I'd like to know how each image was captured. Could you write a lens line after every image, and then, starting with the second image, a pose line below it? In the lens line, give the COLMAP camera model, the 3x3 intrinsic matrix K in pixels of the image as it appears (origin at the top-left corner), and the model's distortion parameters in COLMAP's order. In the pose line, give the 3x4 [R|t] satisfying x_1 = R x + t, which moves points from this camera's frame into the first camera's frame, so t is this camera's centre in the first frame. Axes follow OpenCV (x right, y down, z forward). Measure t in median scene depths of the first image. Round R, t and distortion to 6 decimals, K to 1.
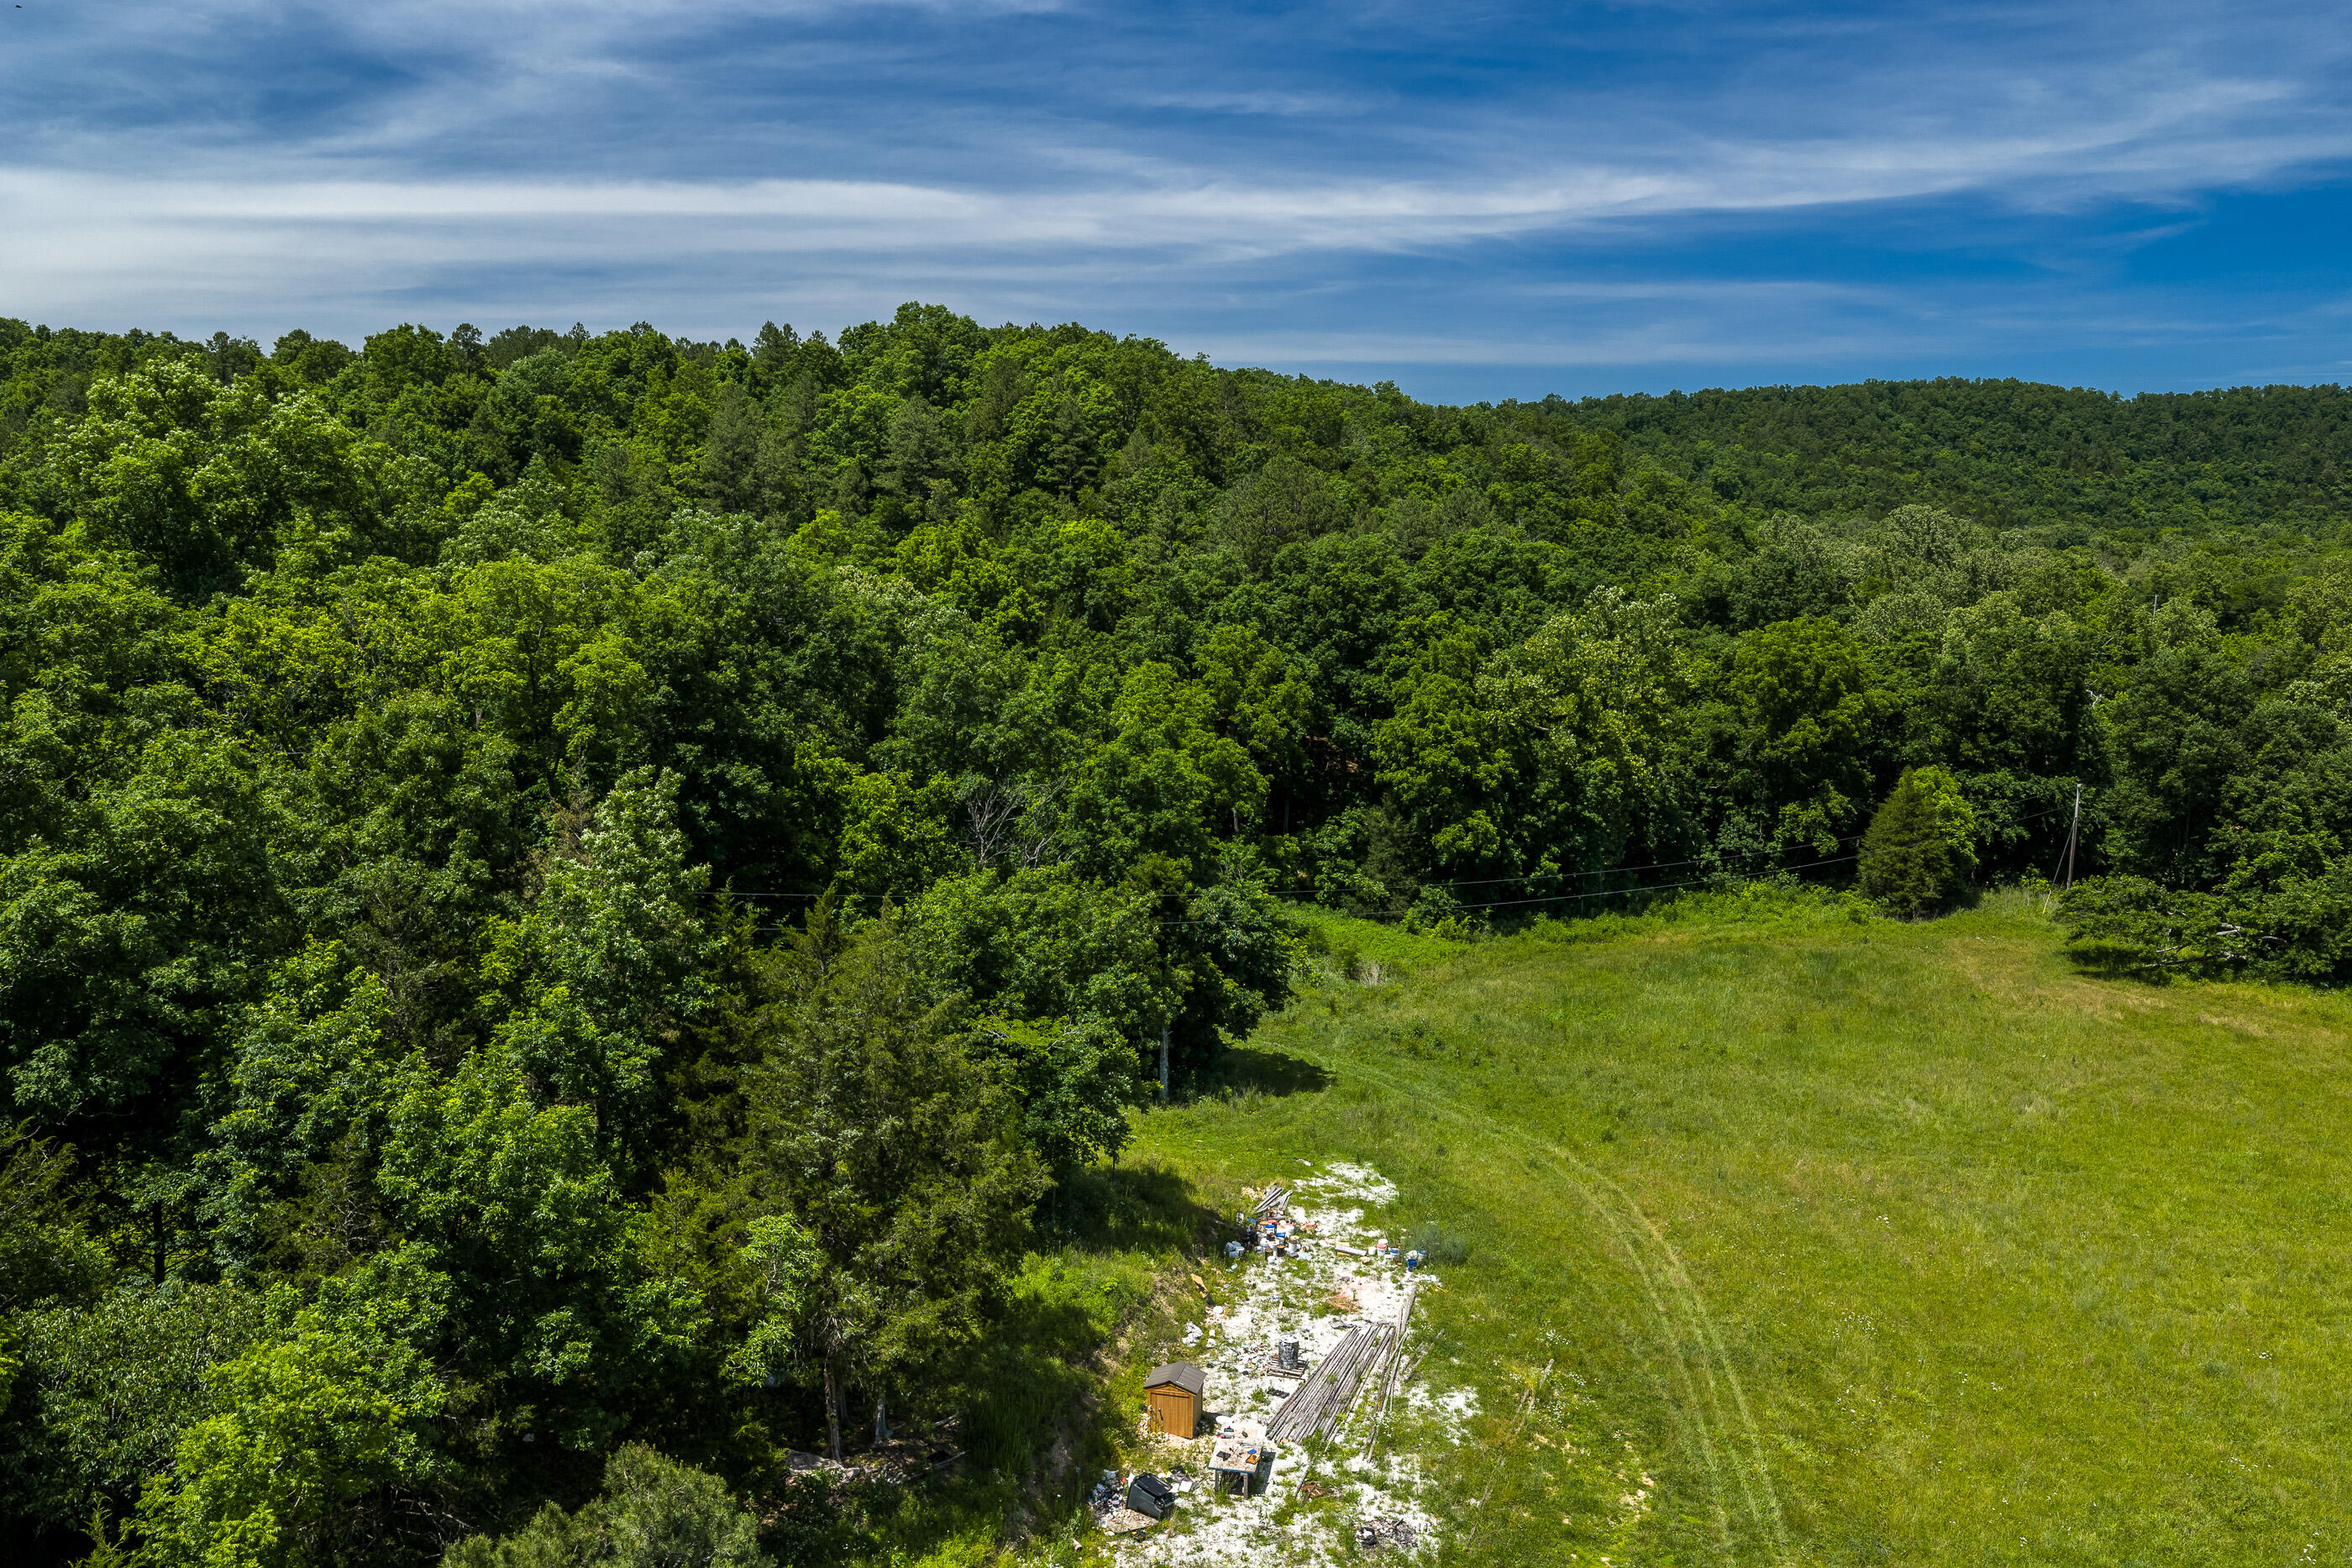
lens RADIAL K [[1938.6, 0, 1186.4], [0, 1938.6, 780.4], [0, 0, 1]] dist [0.016866, -0.021378]
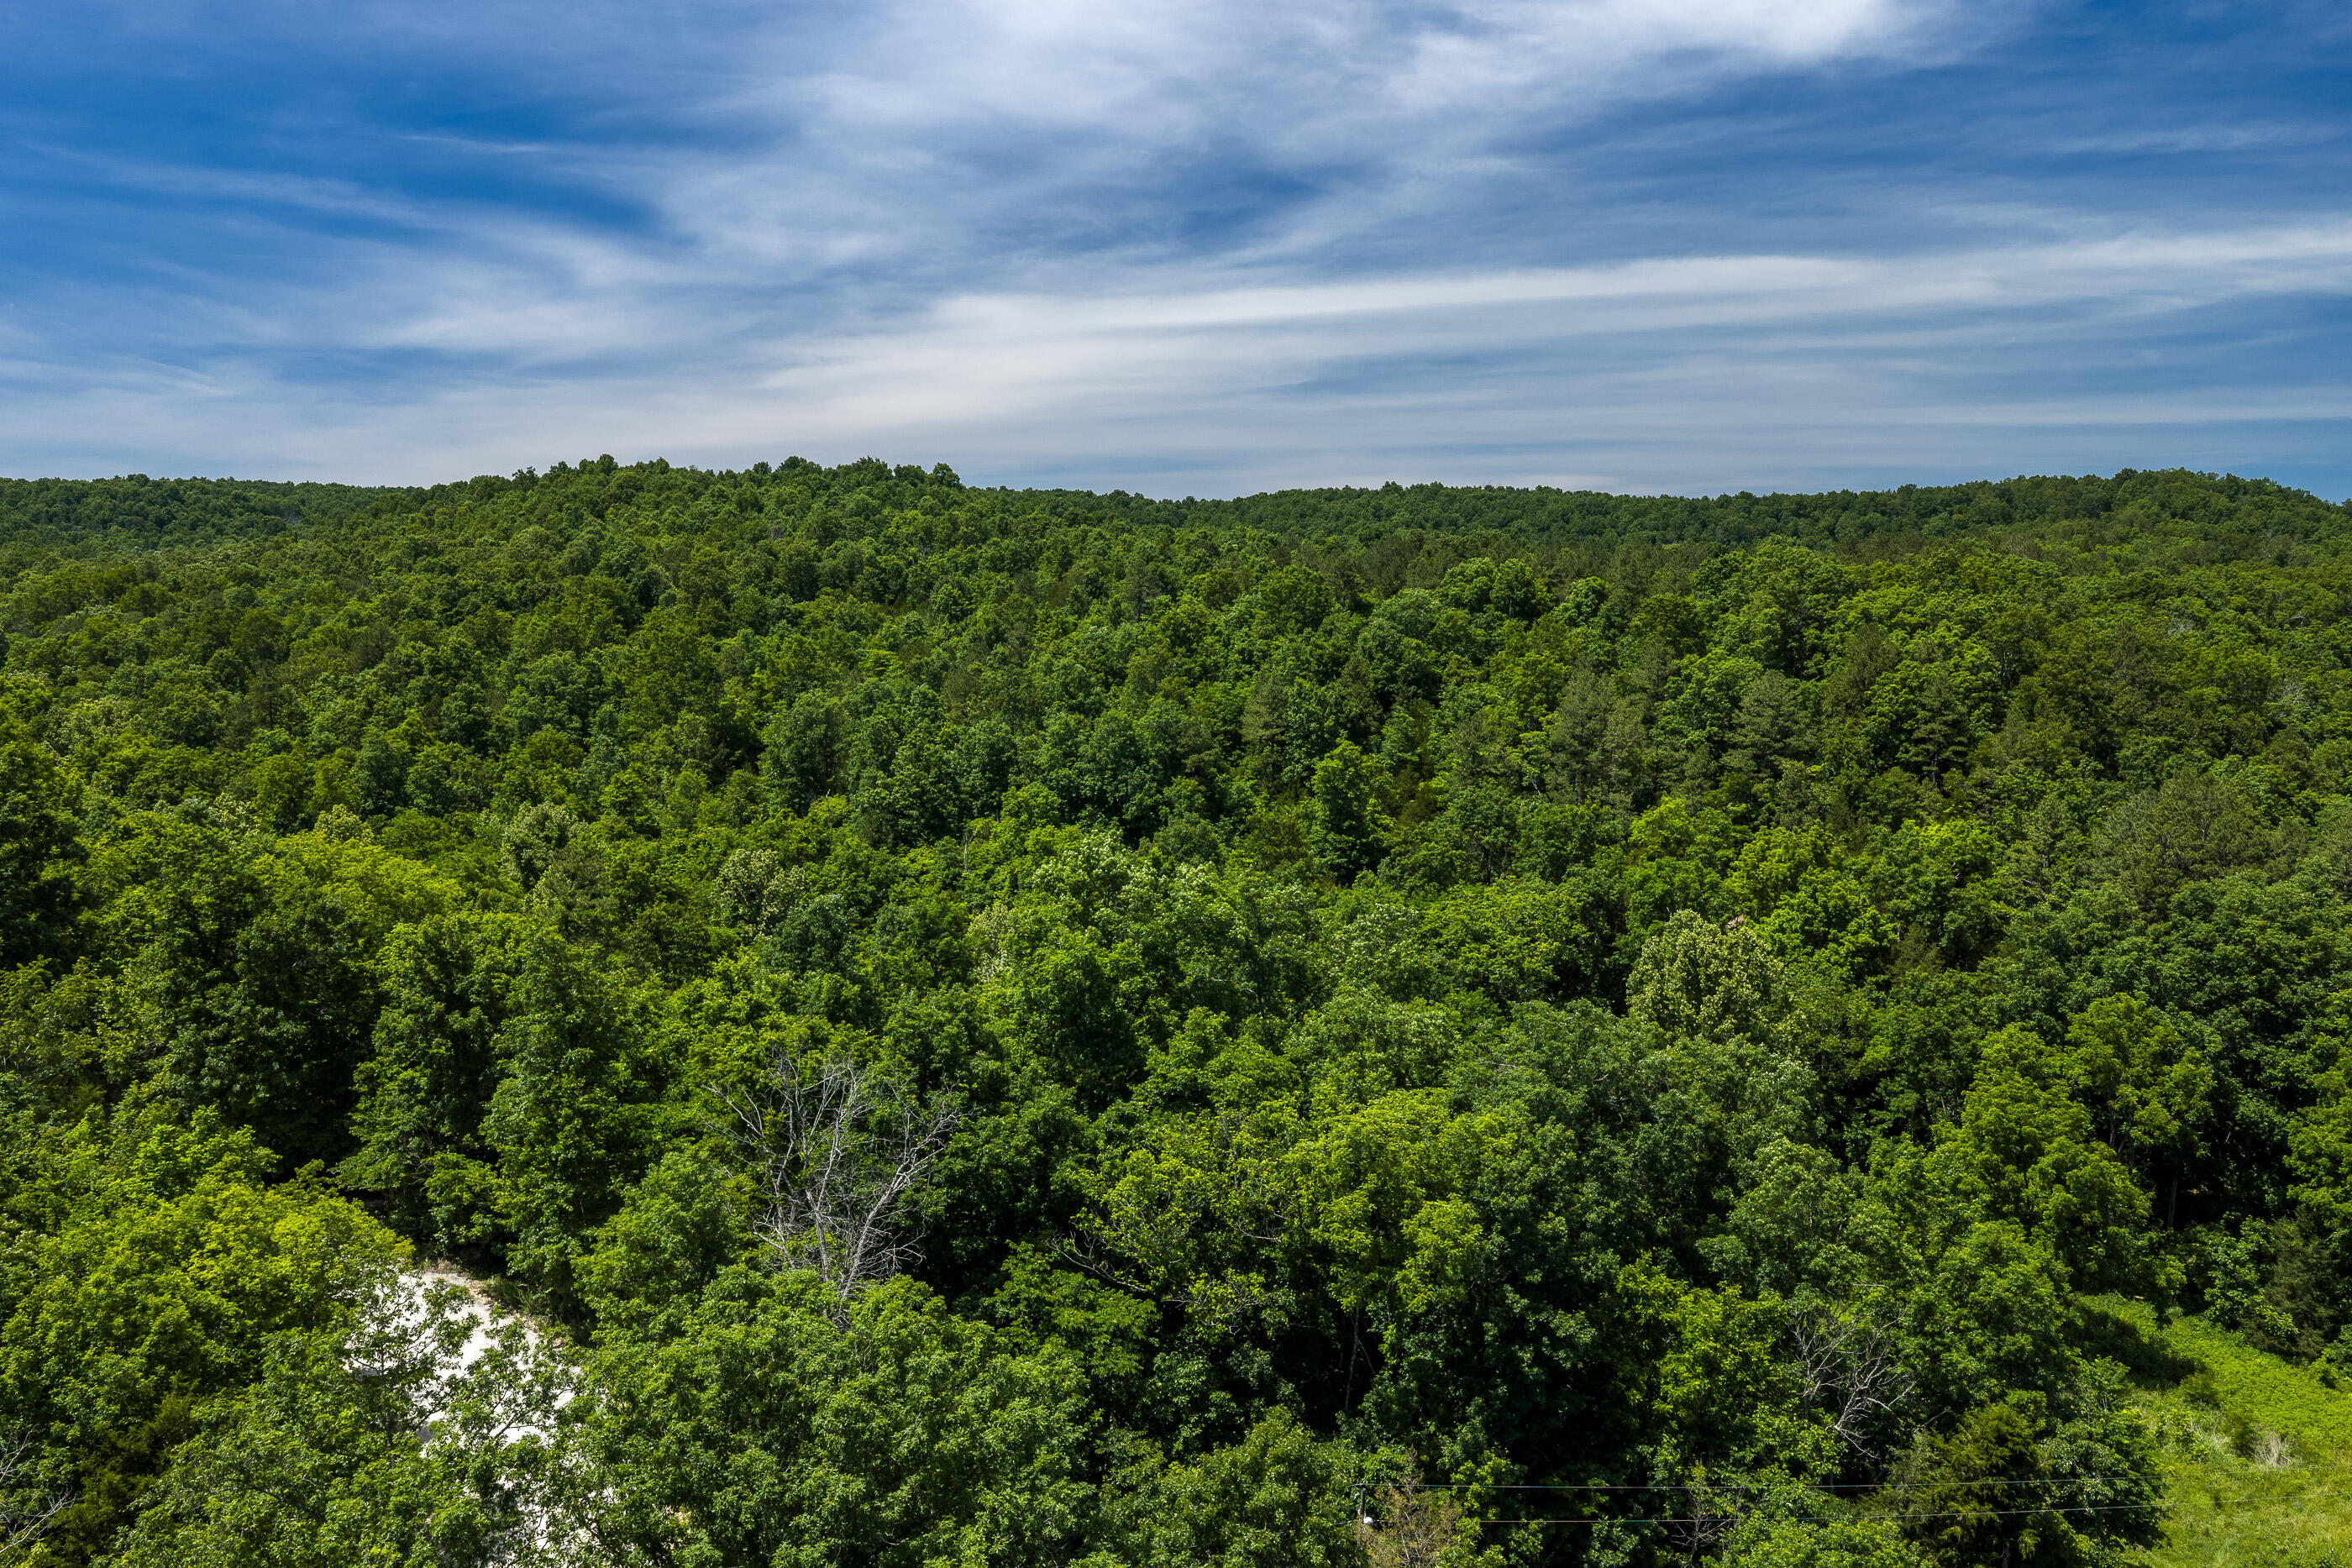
lens RADIAL K [[1938.6, 0, 1180.8], [0, 1938.6, 789.8], [0, 0, 1]] dist [0.016866, -0.021378]
pose [[0.908264, 0.046873, -0.415765, -0.000194], [-0.061134, 0.997908, -0.021047, -0.117417], [0.413908, 0.044533, 0.909229, -0.014092]]
